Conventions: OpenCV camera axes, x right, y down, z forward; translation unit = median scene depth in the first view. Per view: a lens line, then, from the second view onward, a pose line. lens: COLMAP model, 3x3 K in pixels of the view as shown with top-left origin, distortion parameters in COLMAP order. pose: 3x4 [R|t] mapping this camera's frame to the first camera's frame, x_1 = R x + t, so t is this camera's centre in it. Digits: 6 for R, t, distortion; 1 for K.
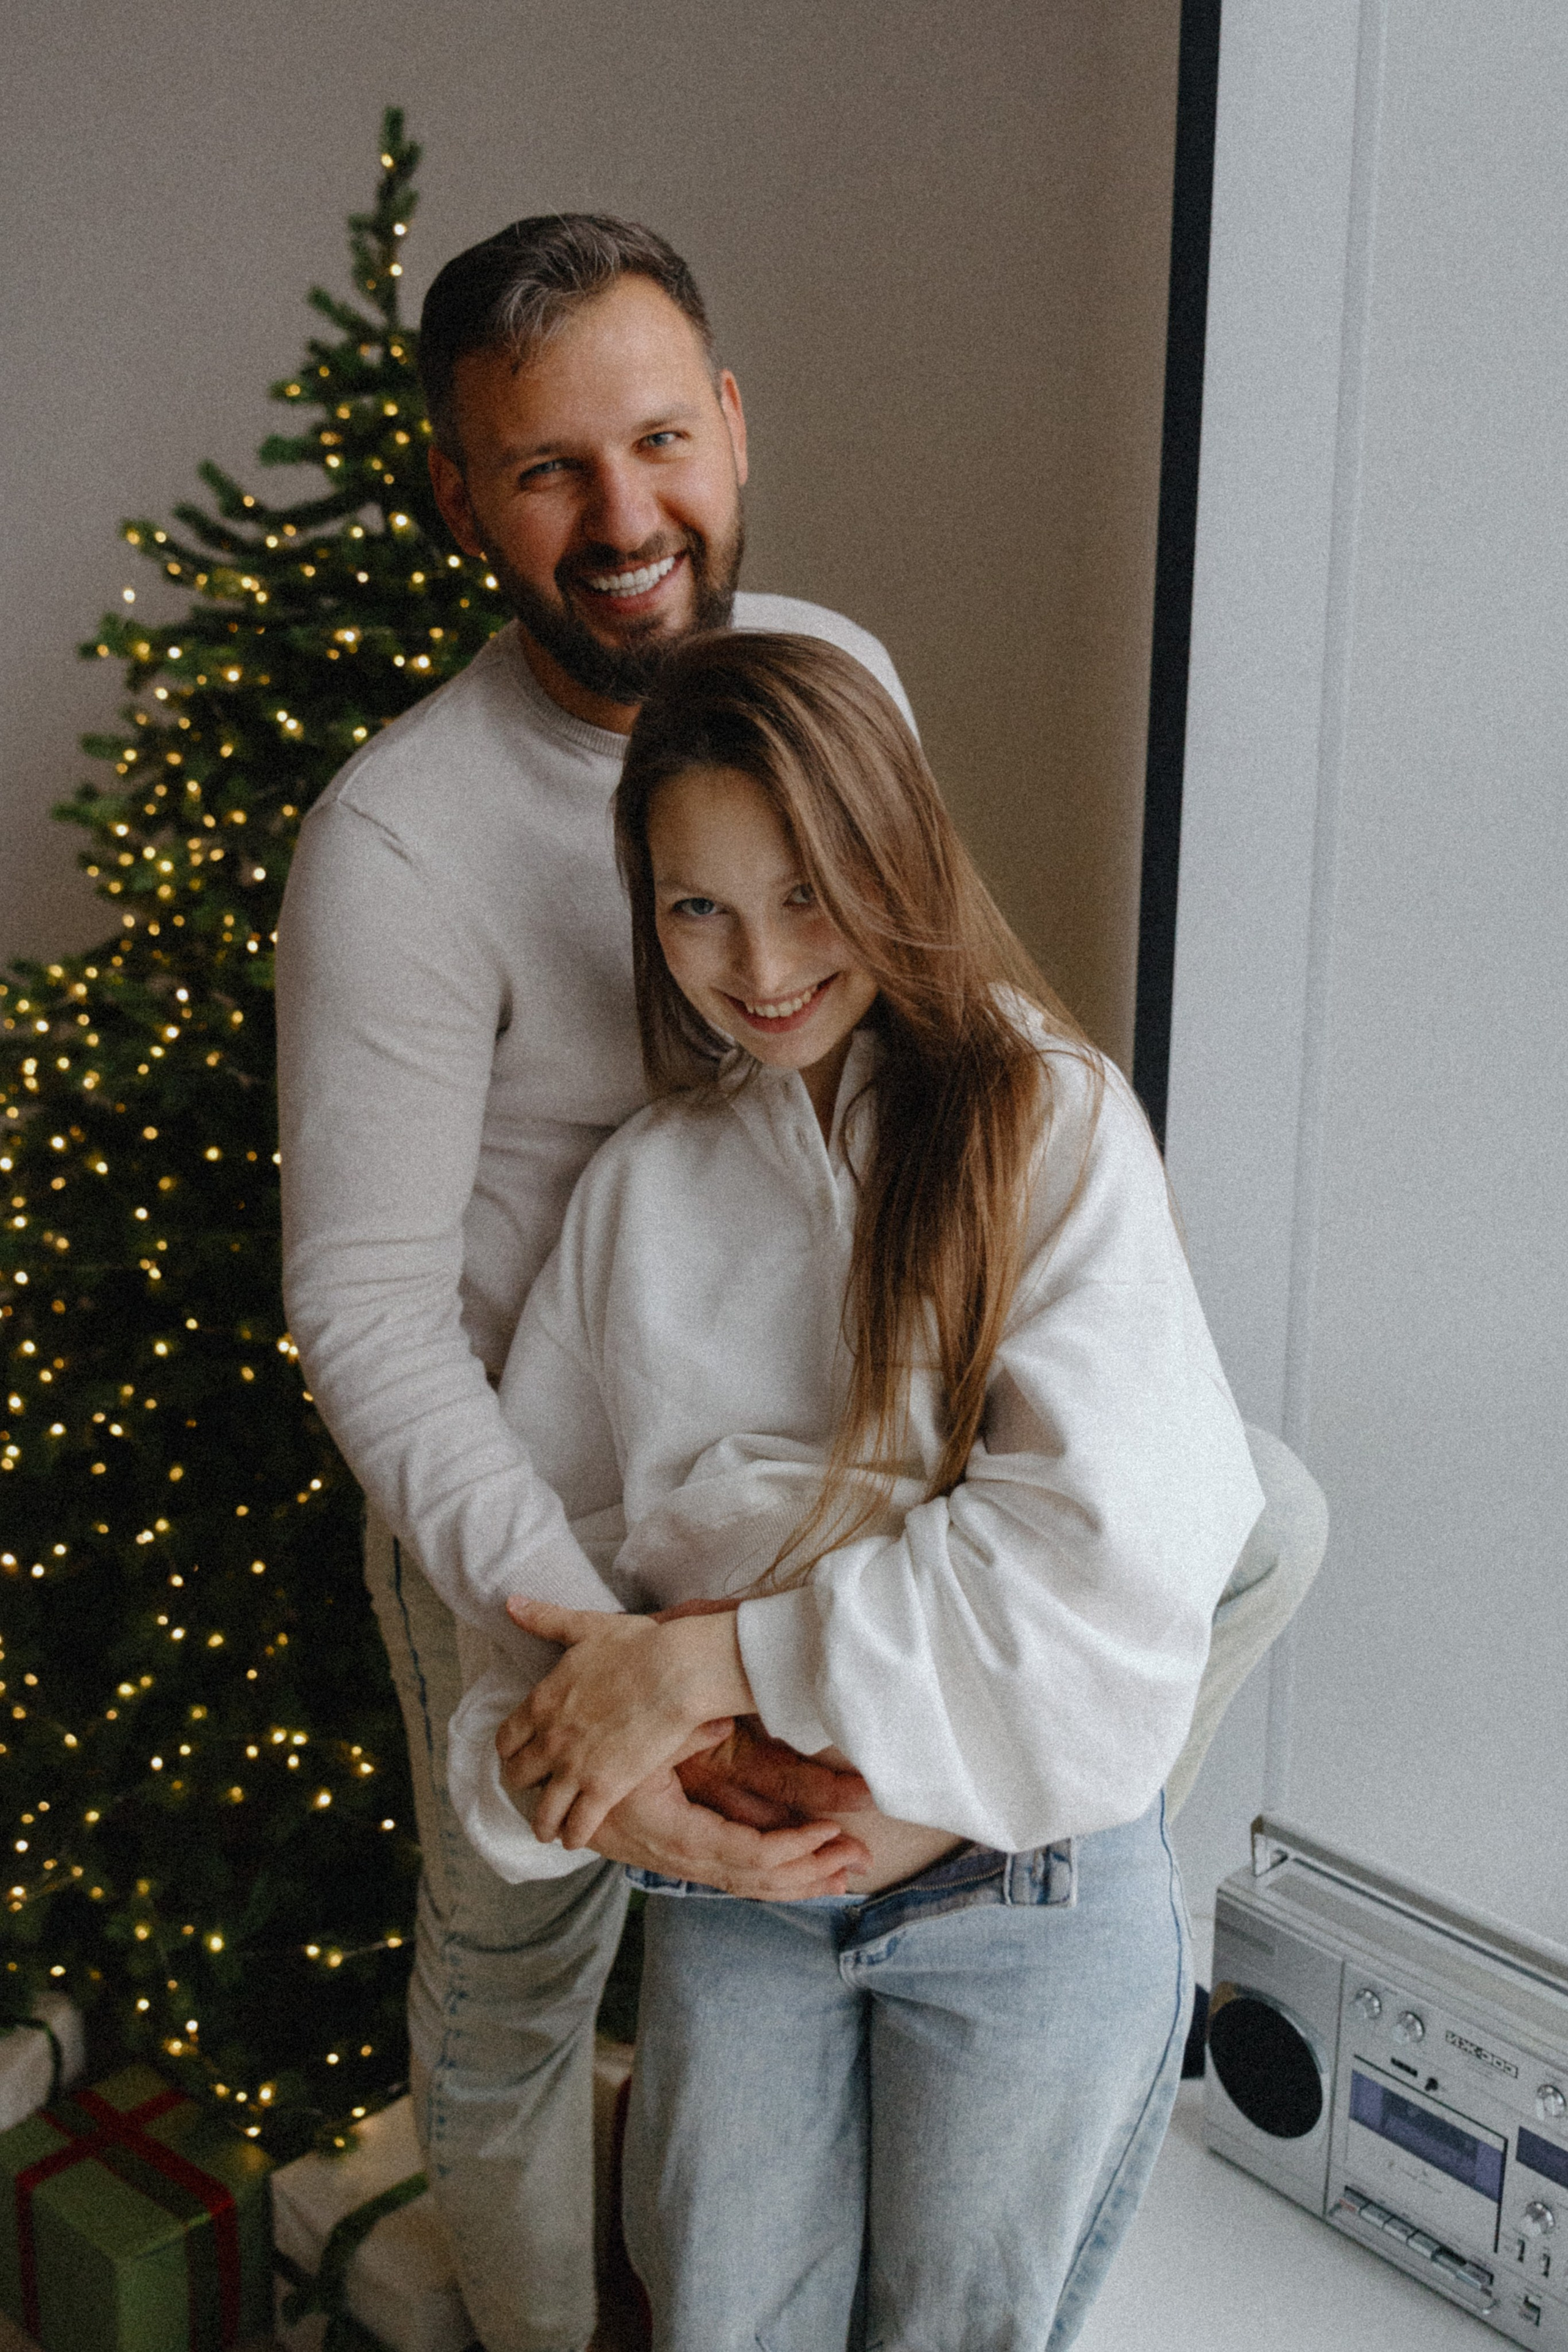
lens RADIAL K [[1908.2, 0, 813.2], [0, 1908.2, 1151.5], [0, 0, 1]] dist [0.014347, 0.010246]
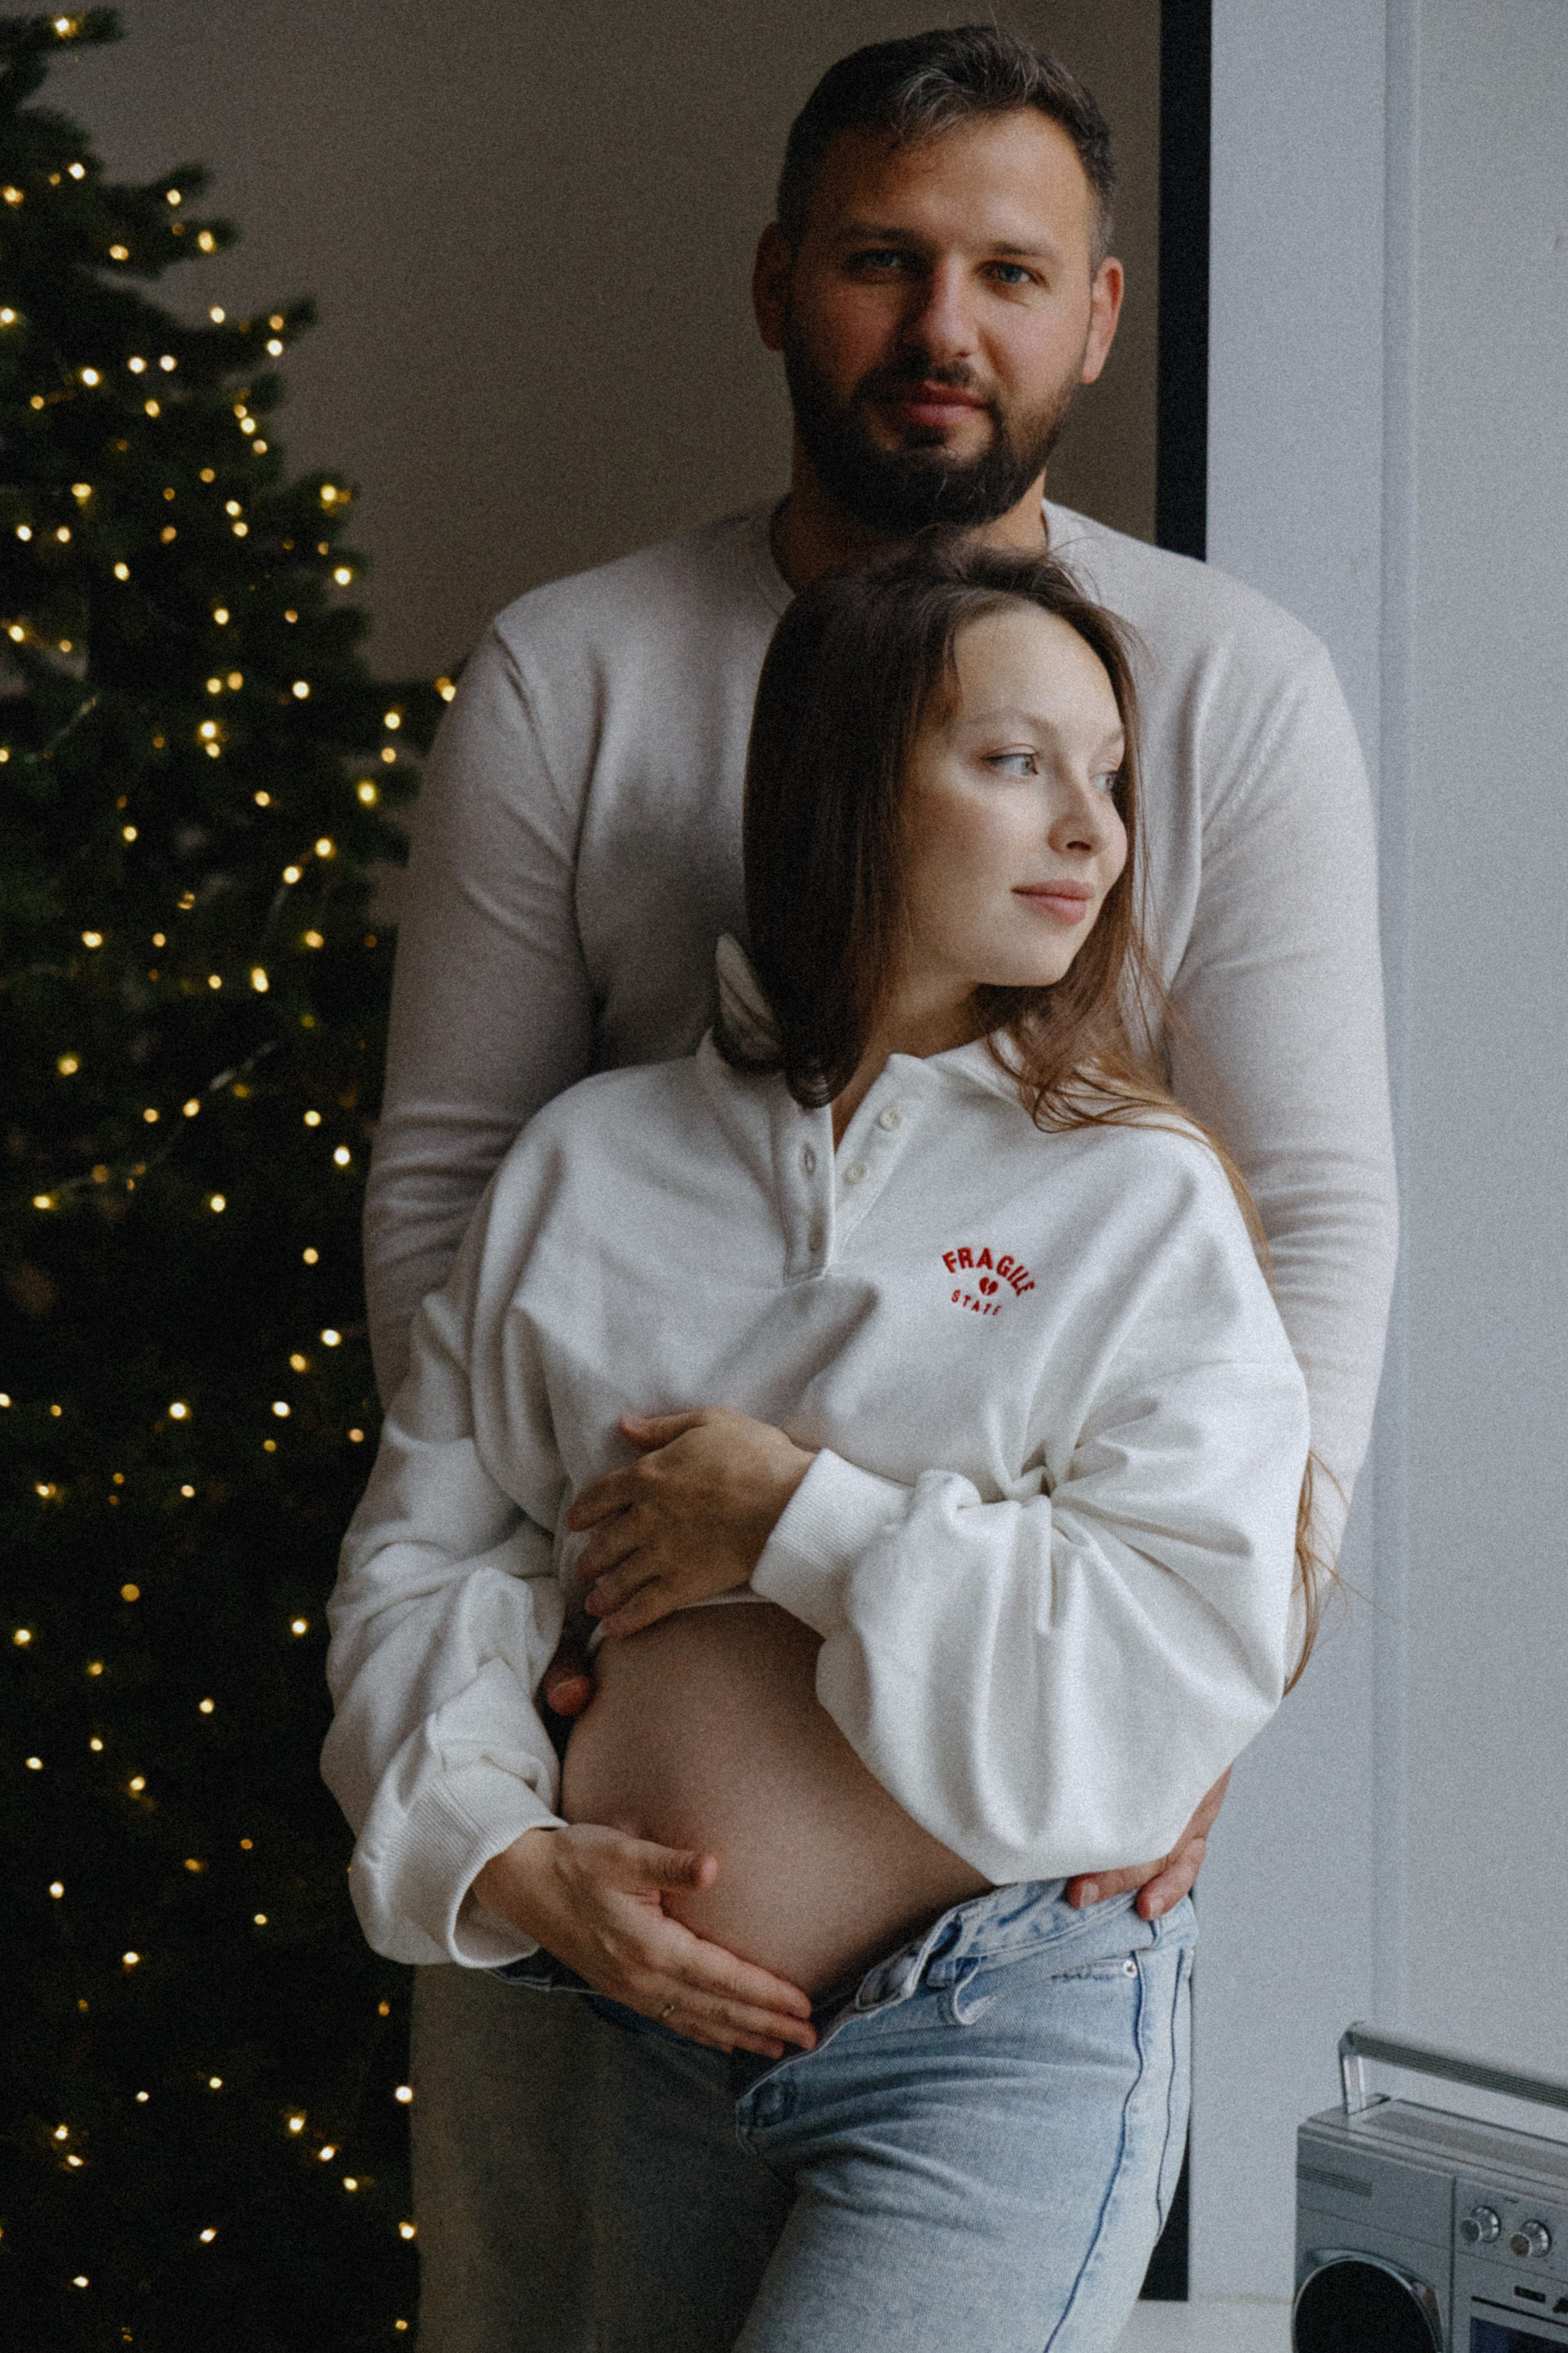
lens RADIAL K [[4587.6, 0, 775.4], [0, 4587.6, 1213.0], [0, 0, 1]] dist [0.067971, 0.000000]
pose [[0.999978, 0.006320, -0.002141, -0.012943], [-0.006308, 0.999965, 0.005420, -0.010908], [0.002175, -0.005407, 0.999983, -1.539529]]
